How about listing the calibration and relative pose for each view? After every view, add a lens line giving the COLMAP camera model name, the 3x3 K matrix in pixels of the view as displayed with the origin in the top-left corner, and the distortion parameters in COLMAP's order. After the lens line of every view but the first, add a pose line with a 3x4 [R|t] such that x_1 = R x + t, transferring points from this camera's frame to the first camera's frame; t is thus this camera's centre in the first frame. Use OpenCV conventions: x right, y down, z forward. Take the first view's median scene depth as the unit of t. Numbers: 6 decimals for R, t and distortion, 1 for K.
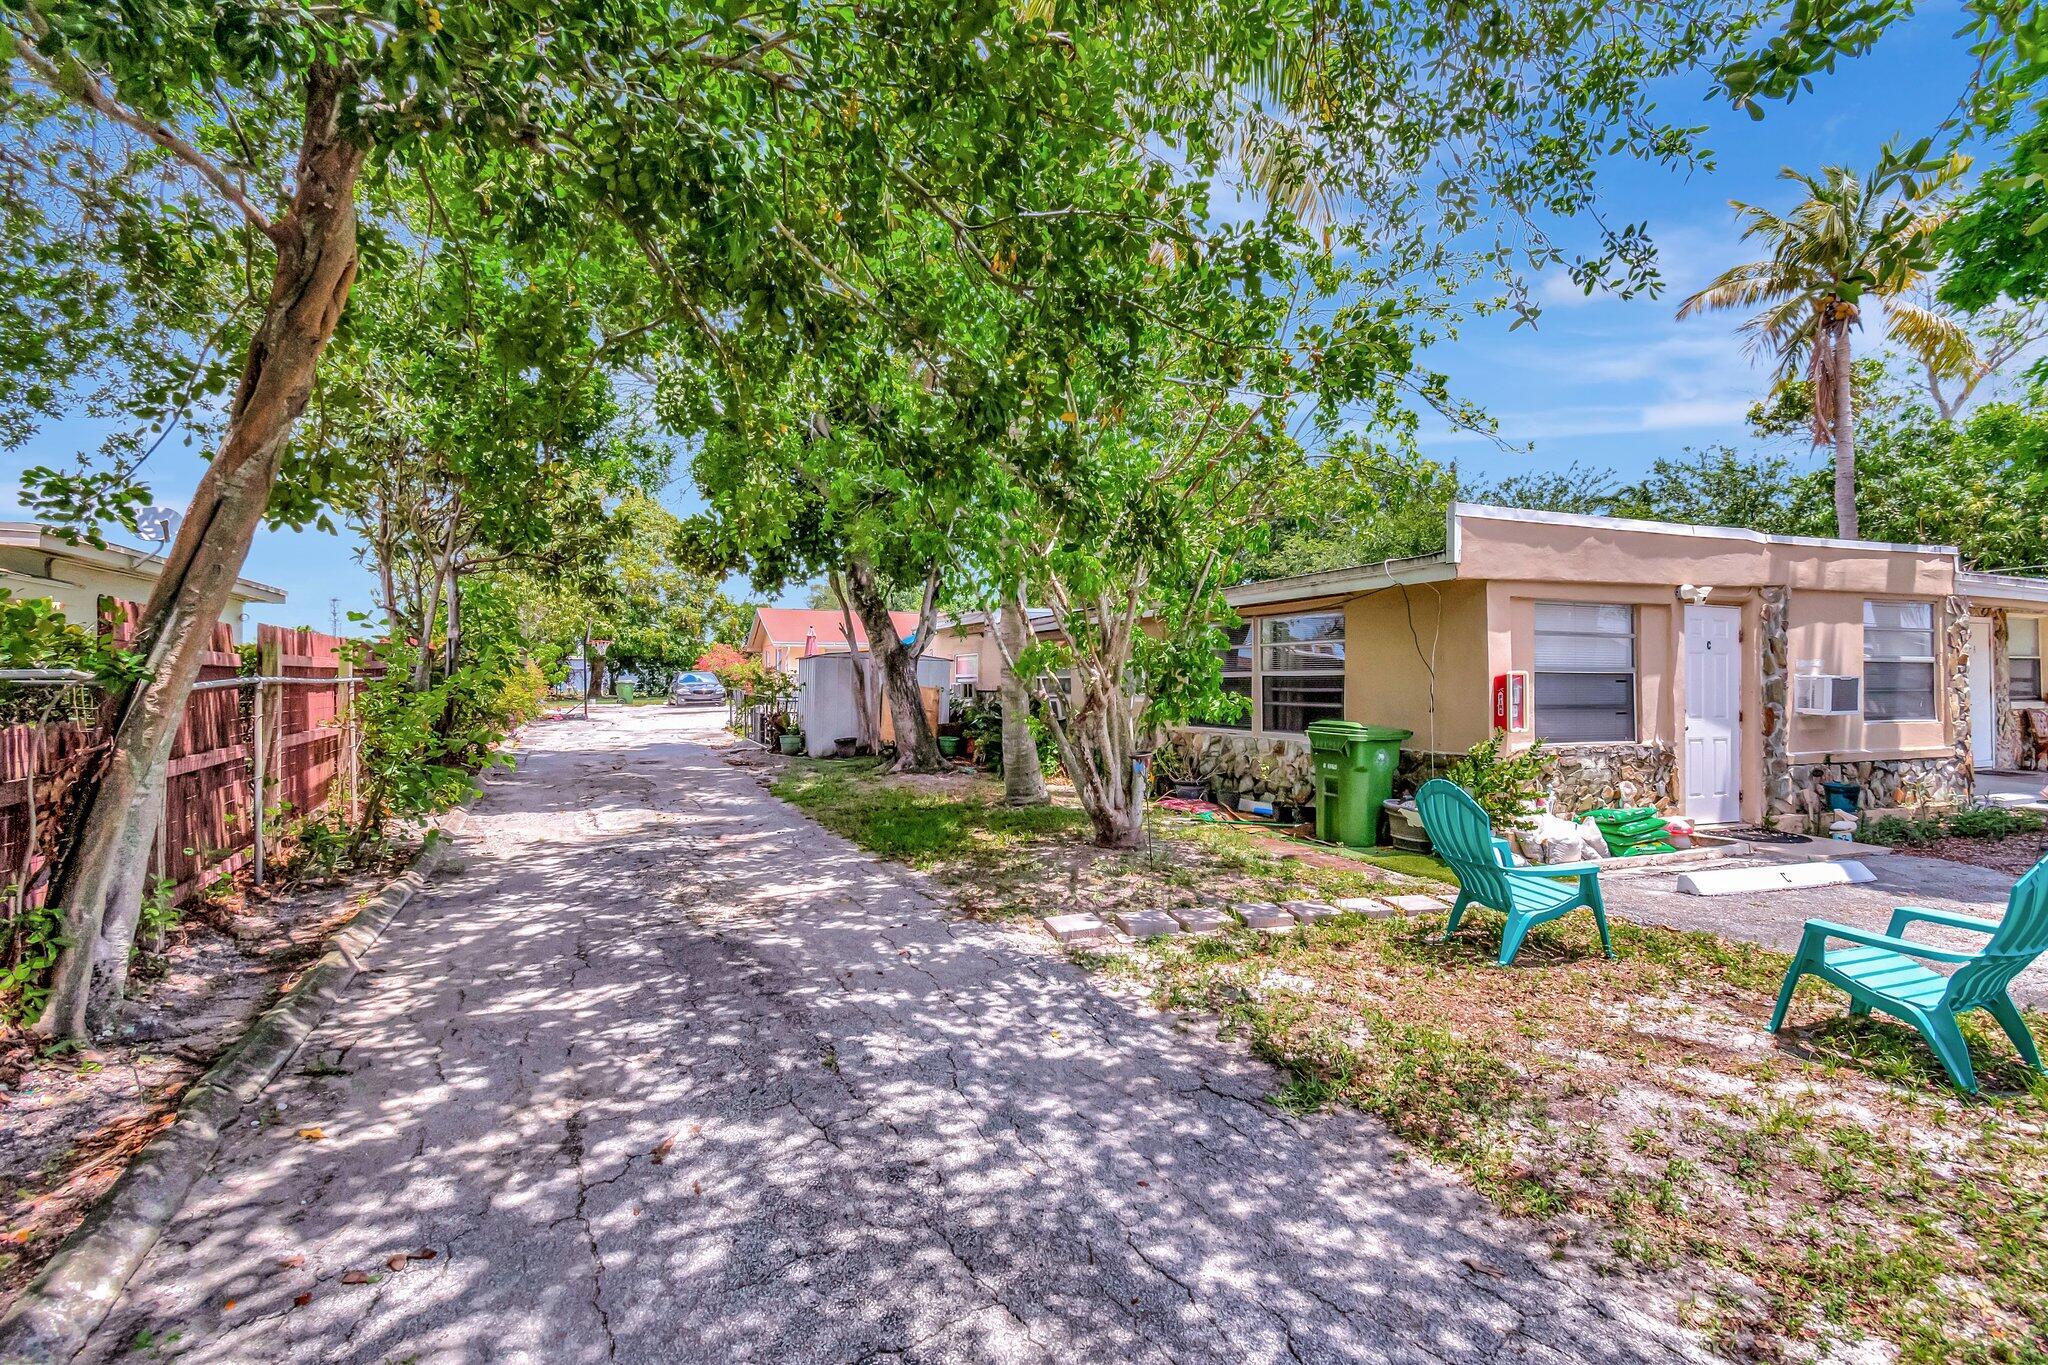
lens RADIAL K [[935.1, 0, 1020.7], [0, 935.1, 670.1], [0, 0, 1]] dist [-0.018475, 0.009500]
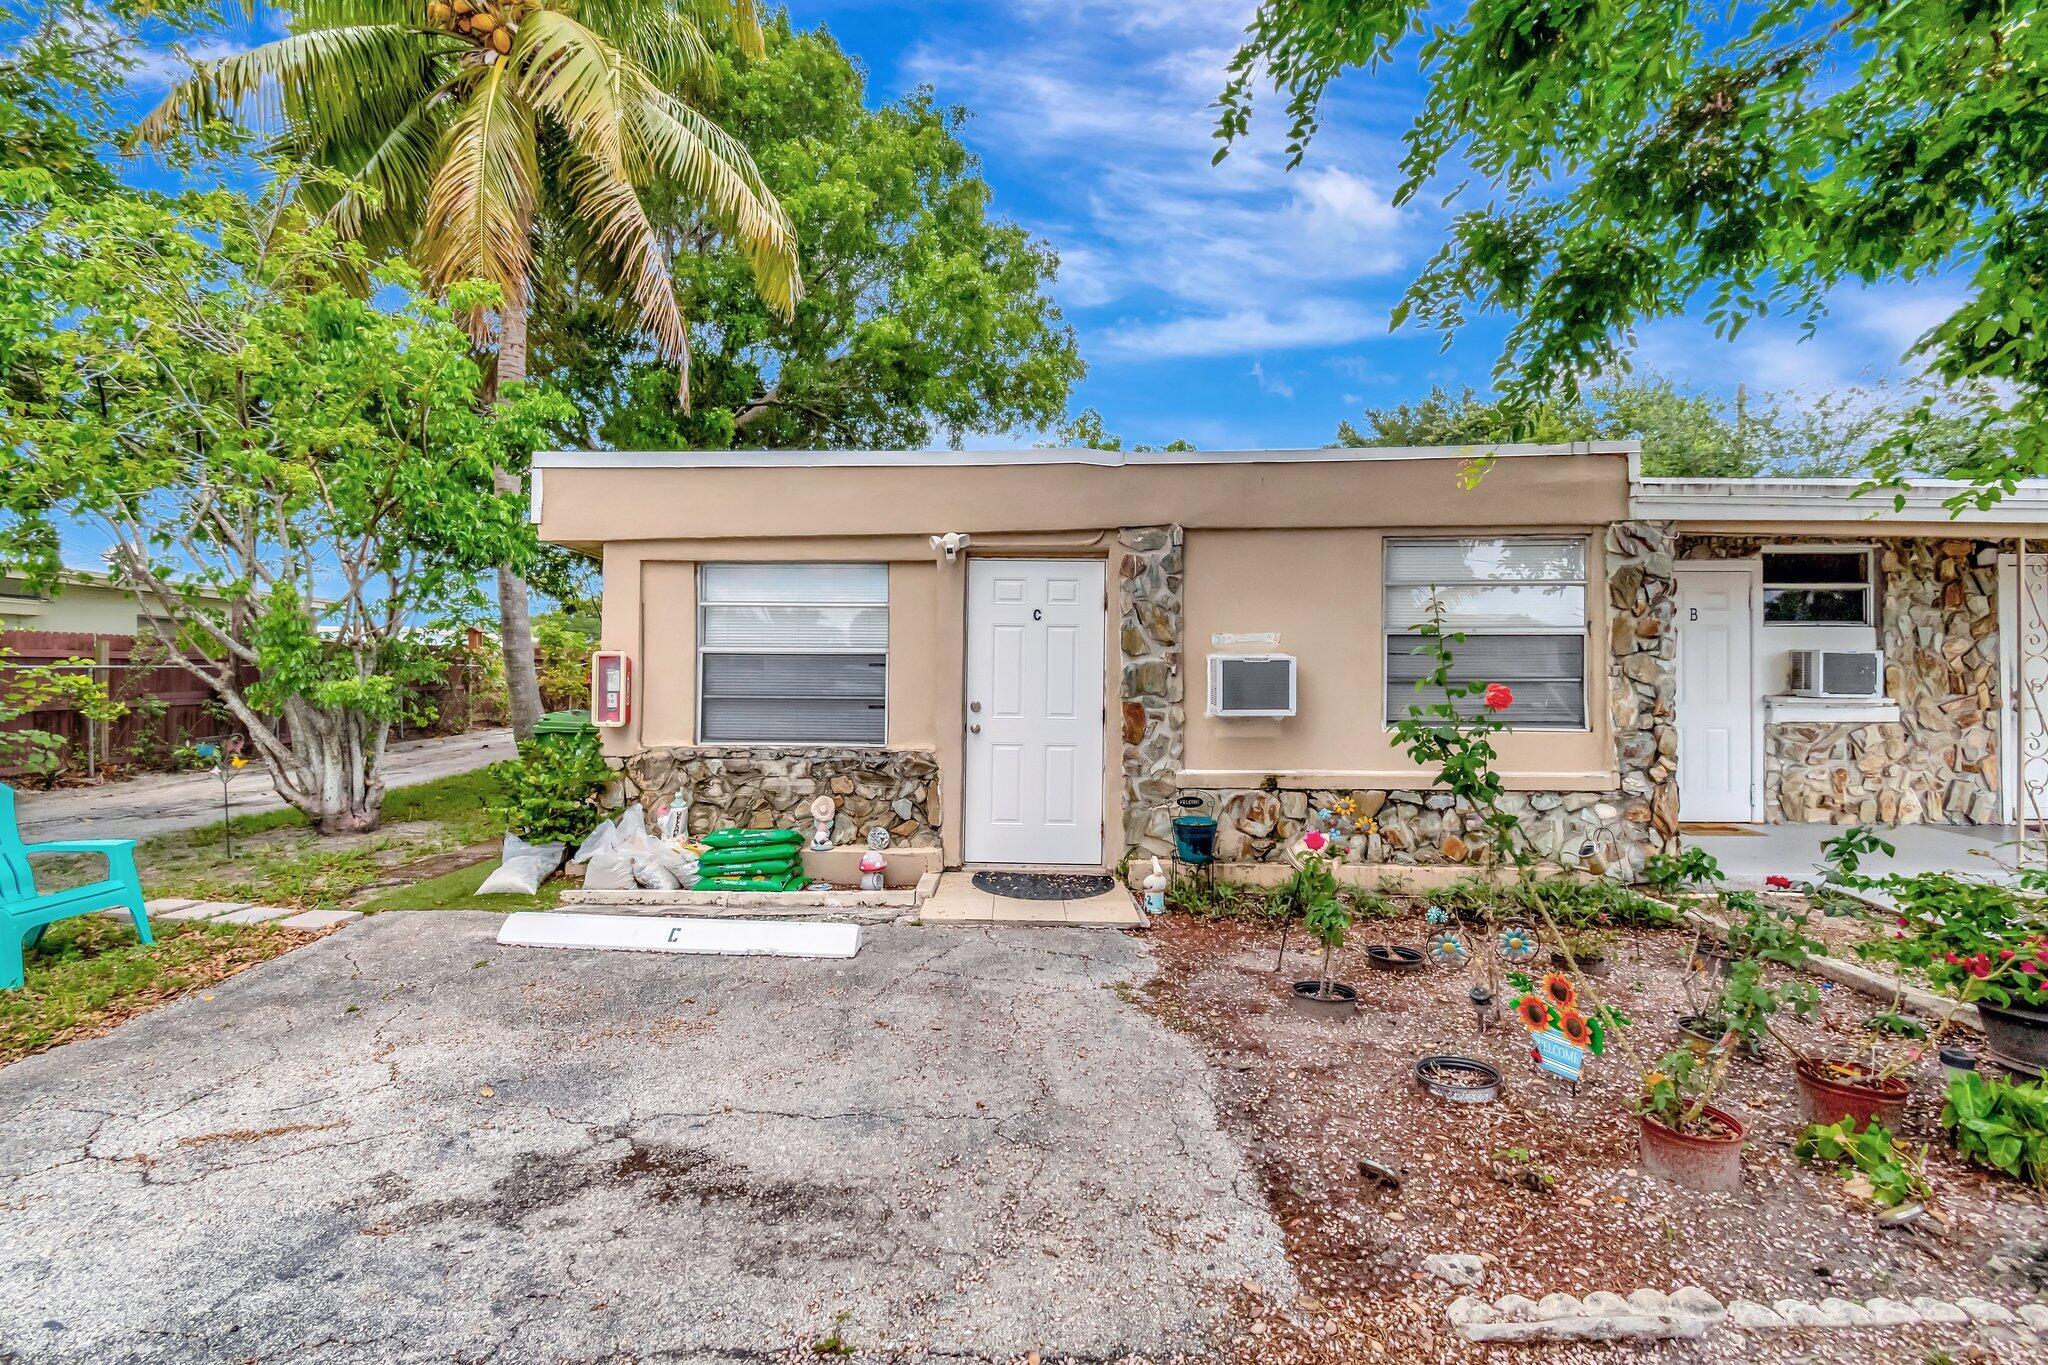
lens RADIAL K [[935.1, 0, 1020.7], [0, 935.1, 670.1], [0, 0, 1]] dist [-0.018475, 0.009500]
pose [[0.918002, 0.000034, -0.396577, 1.002452], [-0.000020, 1.000000, 0.000038, 0.016111], [0.396577, -0.000027, 0.918002, 0.327996]]
